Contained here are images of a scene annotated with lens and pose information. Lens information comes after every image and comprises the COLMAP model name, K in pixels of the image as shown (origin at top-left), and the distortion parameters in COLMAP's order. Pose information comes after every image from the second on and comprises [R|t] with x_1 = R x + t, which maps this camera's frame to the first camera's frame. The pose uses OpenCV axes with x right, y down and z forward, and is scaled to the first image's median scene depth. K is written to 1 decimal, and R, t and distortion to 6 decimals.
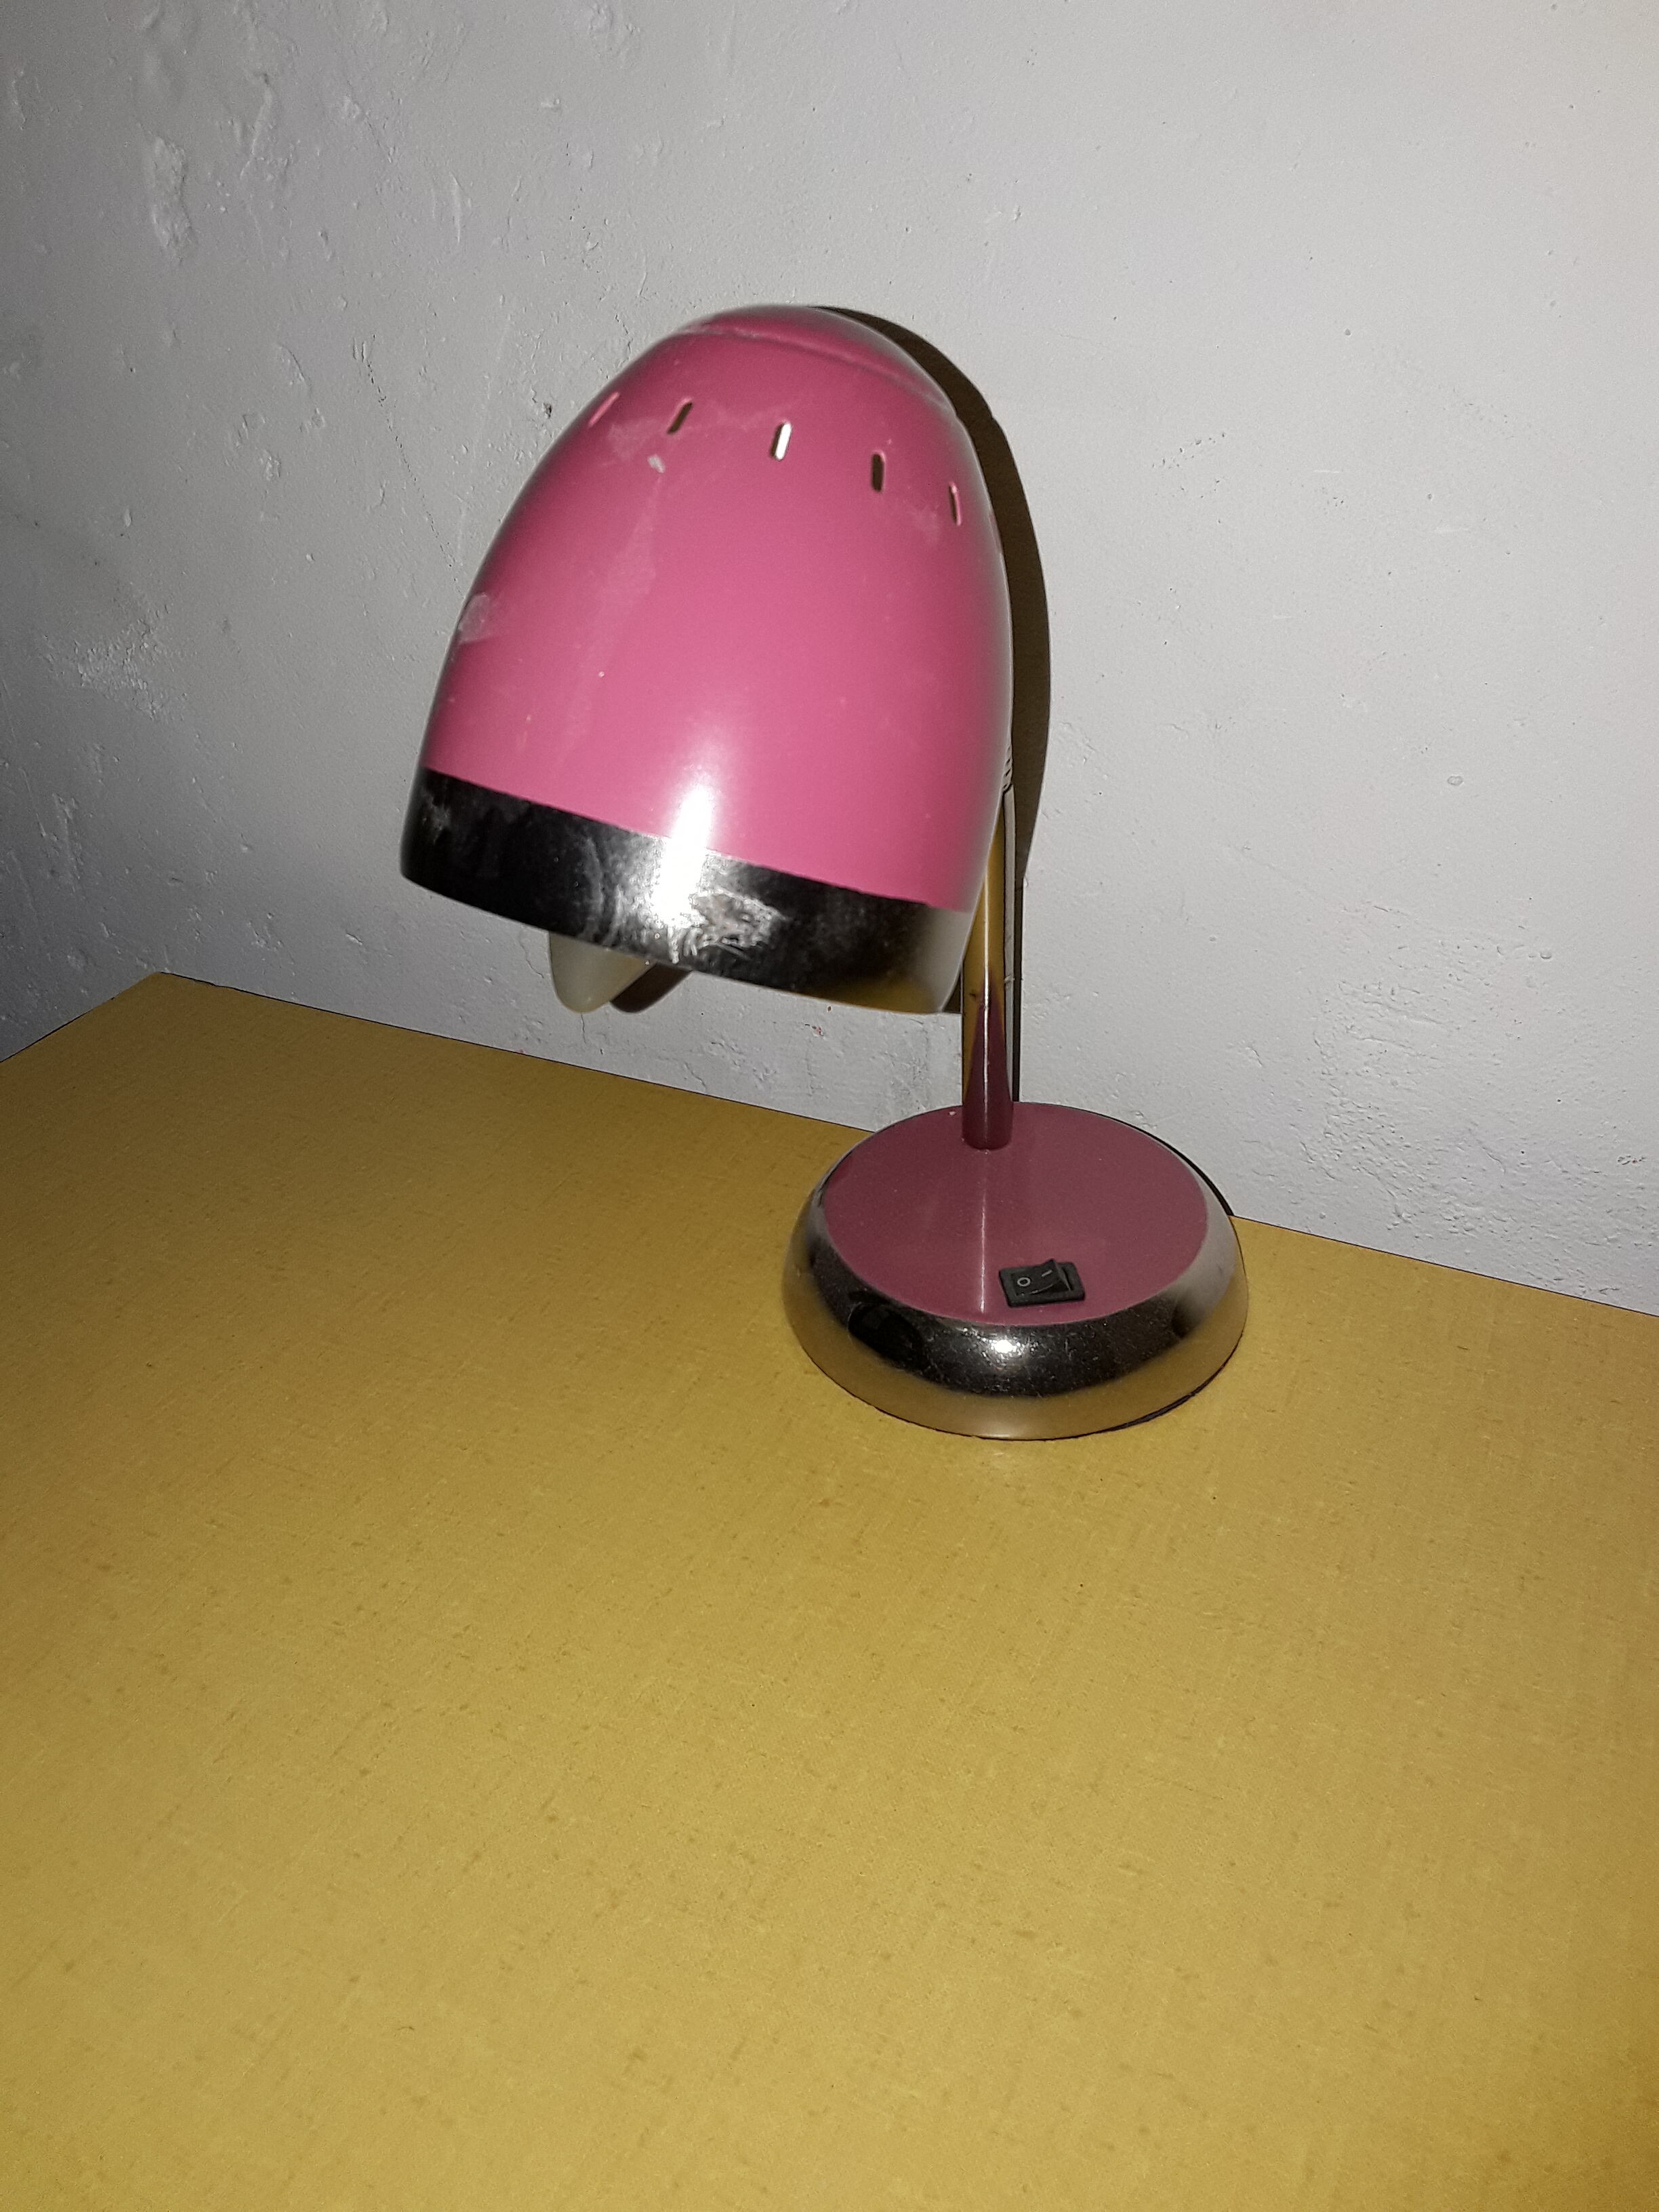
lens RADIAL K [[1790.1, 0, 830.7], [0, 1790.1, 1056.6], [0, 0, 1]] dist [0.143085, -0.239956]
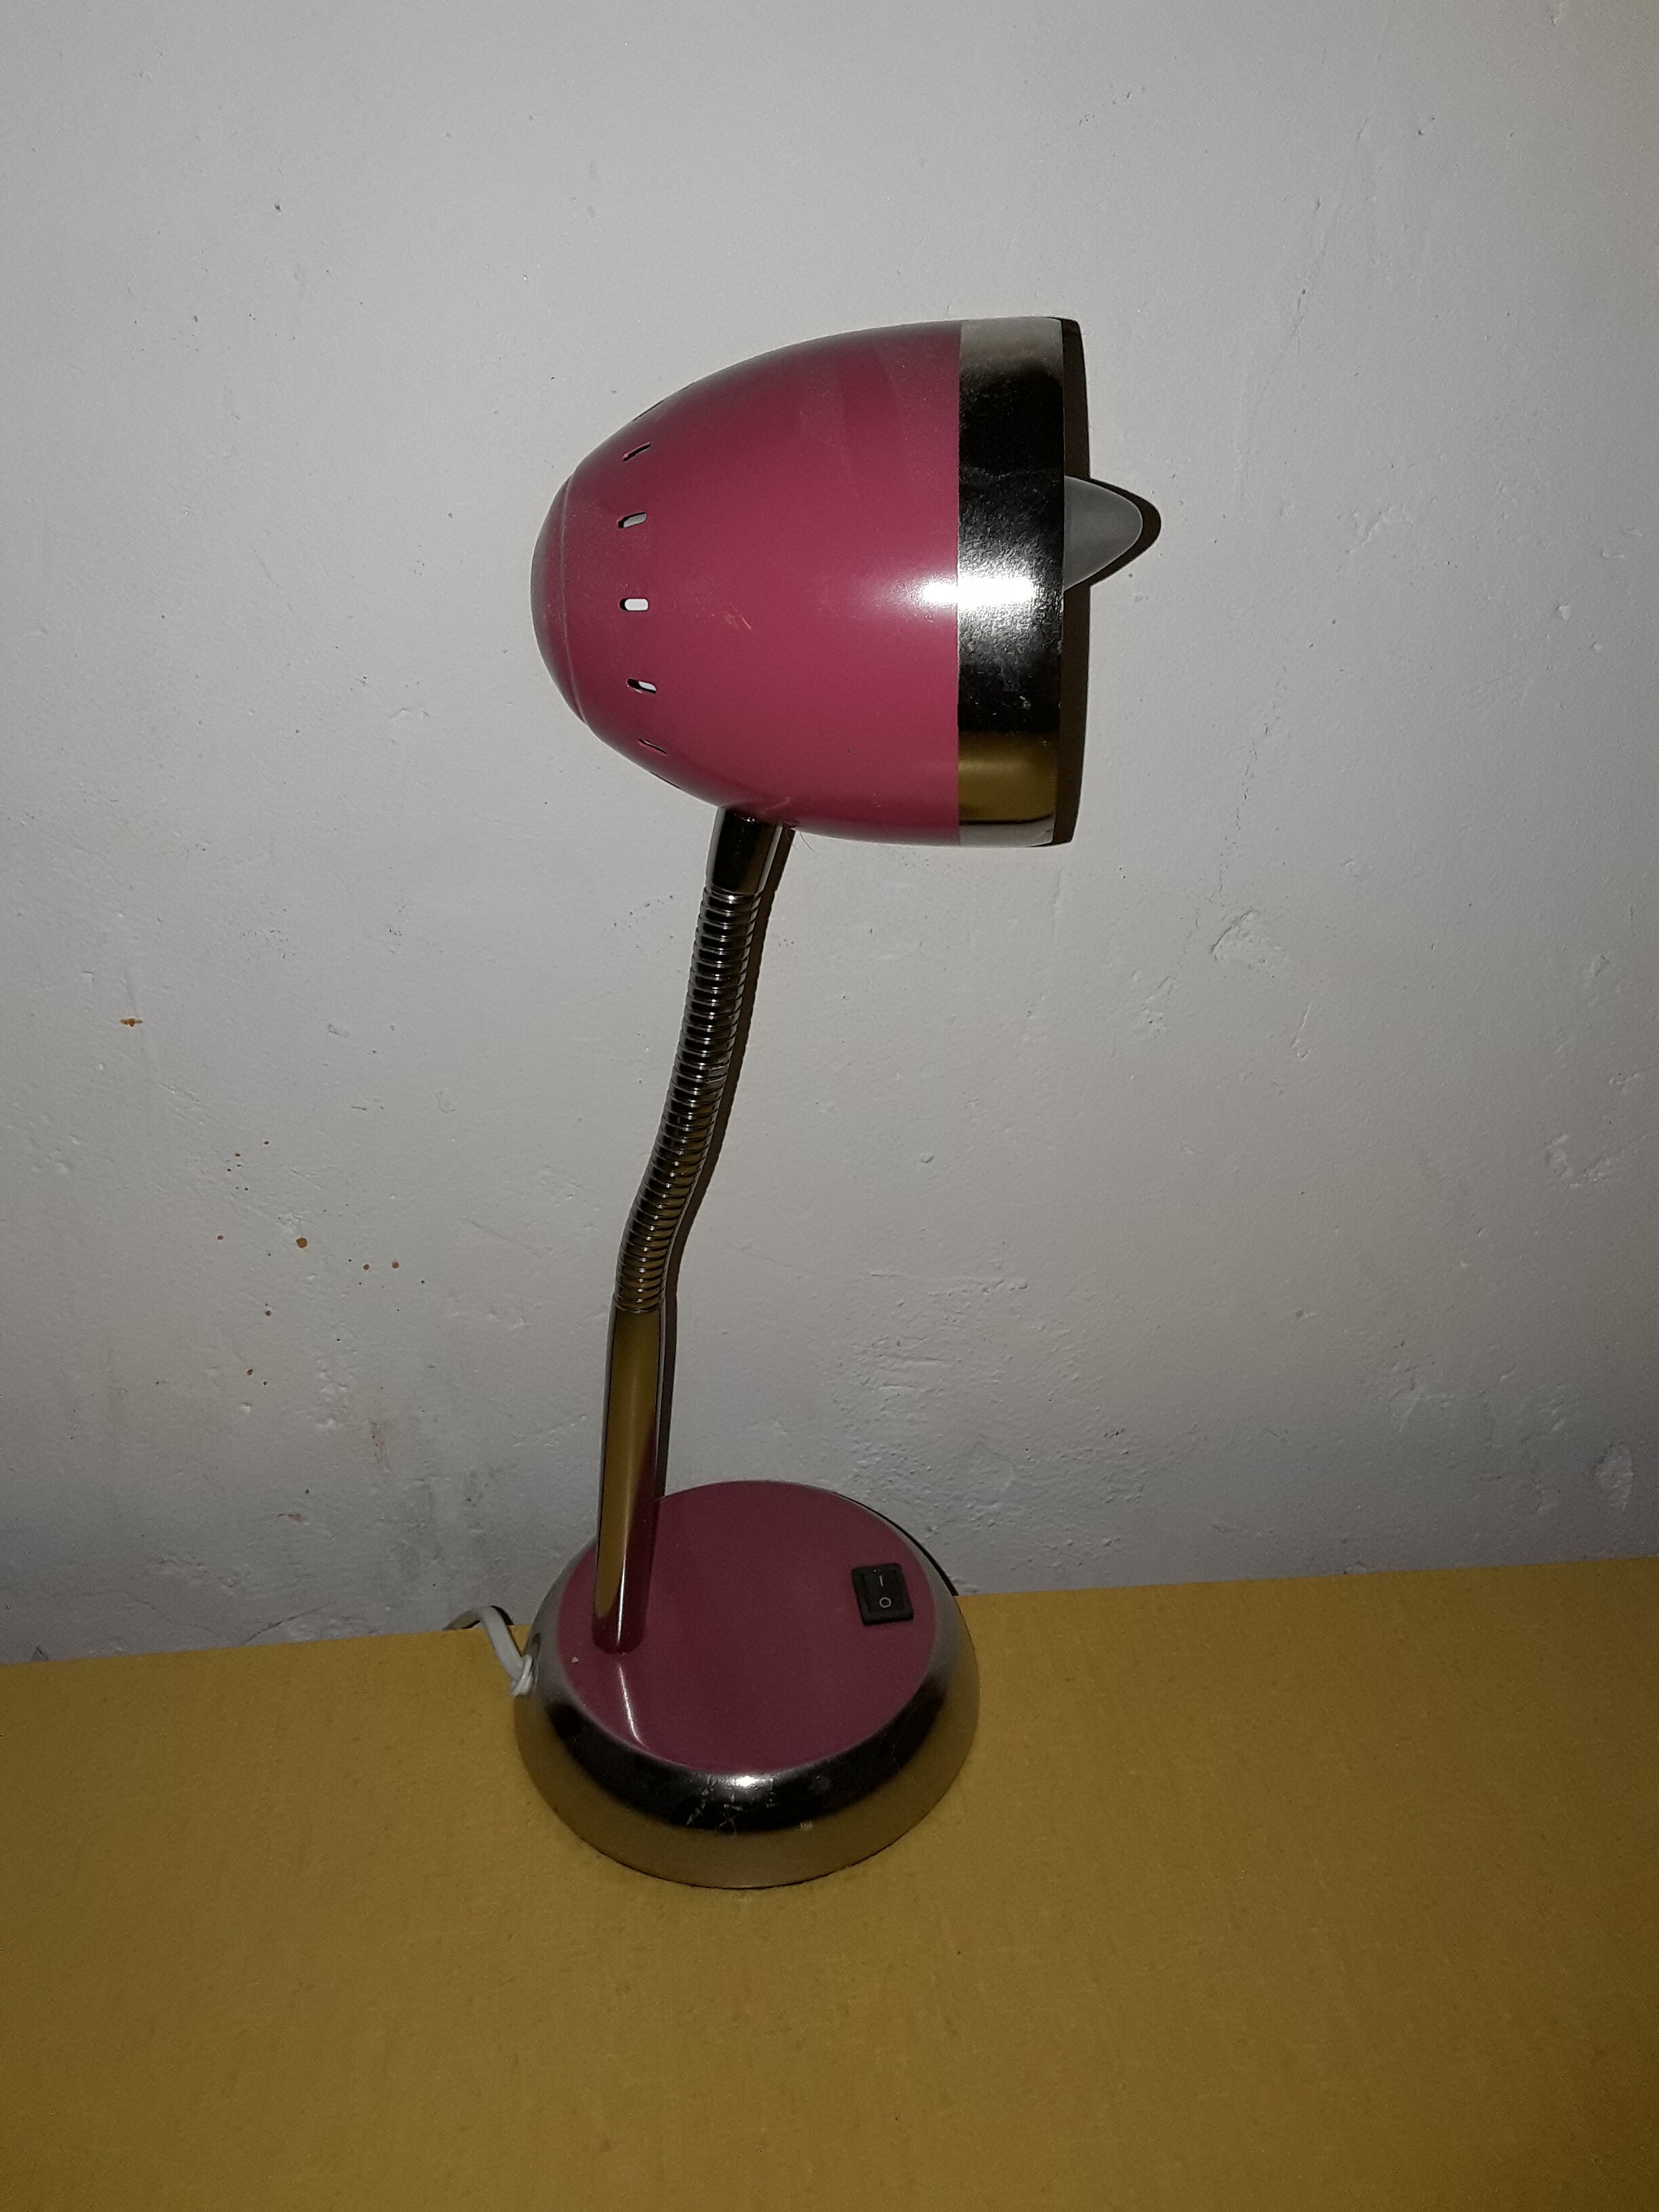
lens RADIAL K [[1790.1, 0, 830.7], [0, 1790.1, 1056.6], [0, 0, 1]] dist [0.143085, -0.239956]
pose [[0.859668, -0.217794, 0.462100, -0.174270], [0.235229, 0.971726, 0.020379, -0.229467], [-0.453473, 0.091181, 0.886594, 0.066932]]
